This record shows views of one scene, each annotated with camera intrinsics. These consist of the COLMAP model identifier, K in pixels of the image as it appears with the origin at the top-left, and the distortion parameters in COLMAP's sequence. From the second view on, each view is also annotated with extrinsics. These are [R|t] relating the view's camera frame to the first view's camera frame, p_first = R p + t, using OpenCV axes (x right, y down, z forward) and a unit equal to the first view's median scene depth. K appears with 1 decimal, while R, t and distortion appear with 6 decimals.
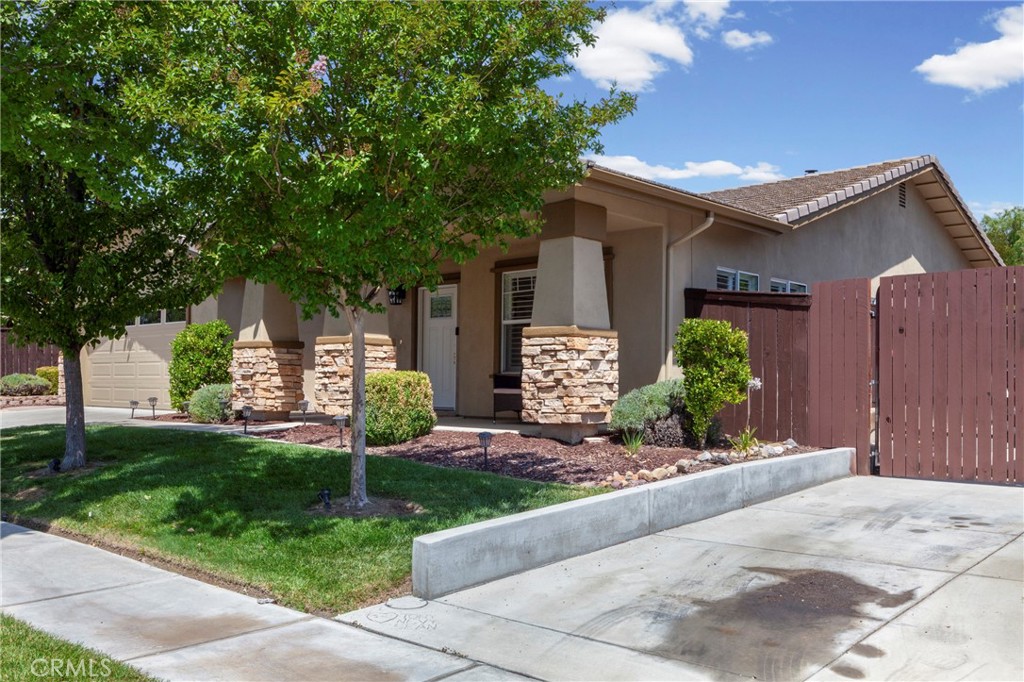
lens RADIAL K [[884.3, 0, 512.0], [0, 884.3, 341.0], [0, 0, 1]] dist [-0.000874, -0.000214]
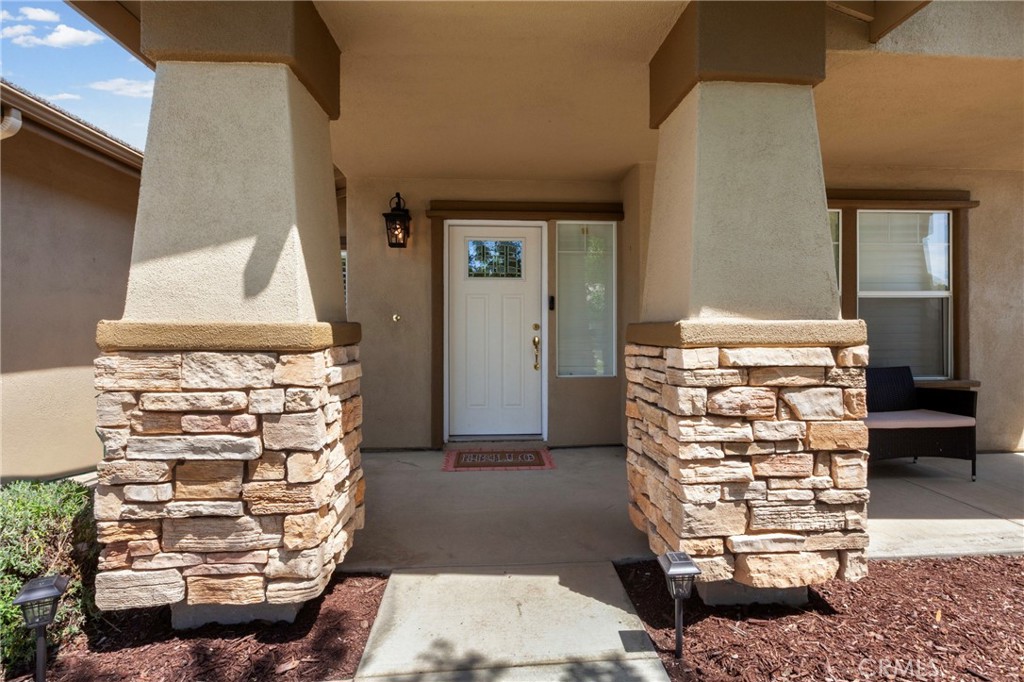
lens RADIAL K [[510.0, 0, 514.0], [0, 510.0, 325.9], [0, 0, 1]] dist [-0.000193, -0.000066]
pose [[0.684105, -0.002675, 0.729379, -0.348093], [-0.025887, 0.999274, 0.027944, -0.005348], [-0.728924, -0.037998, 0.683539, 0.849235]]
